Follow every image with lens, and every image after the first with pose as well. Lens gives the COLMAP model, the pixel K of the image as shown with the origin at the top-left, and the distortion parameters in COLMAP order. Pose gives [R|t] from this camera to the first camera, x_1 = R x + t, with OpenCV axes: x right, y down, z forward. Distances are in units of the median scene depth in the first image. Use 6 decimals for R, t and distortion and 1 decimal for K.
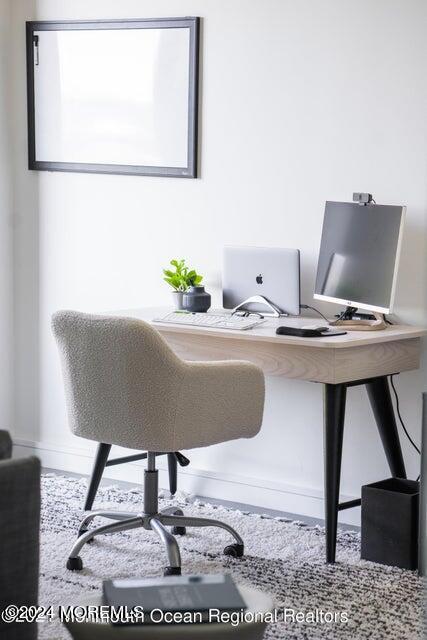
lens RADIAL K [[1621.1, 0, 213.5], [0, 1621.1, 320.0], [0, 0, 1]] dist [0.403707, 0.189170]
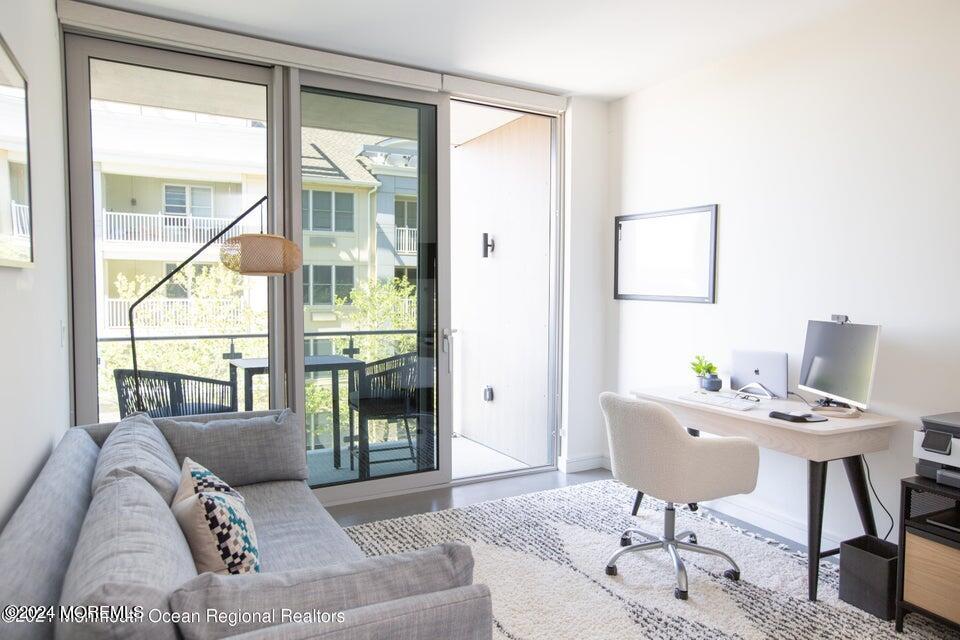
lens RADIAL K [[612.8, 0, 480.0], [0, 612.8, 320.0], [0, 0, 1]] dist [-0.025816, 0.036310]
pose [[0.919544, 0.015922, -0.392664, 0.015091], [-0.040909, 0.997629, -0.055349, -0.033874], [0.390851, 0.066959, 0.918015, 0.423203]]
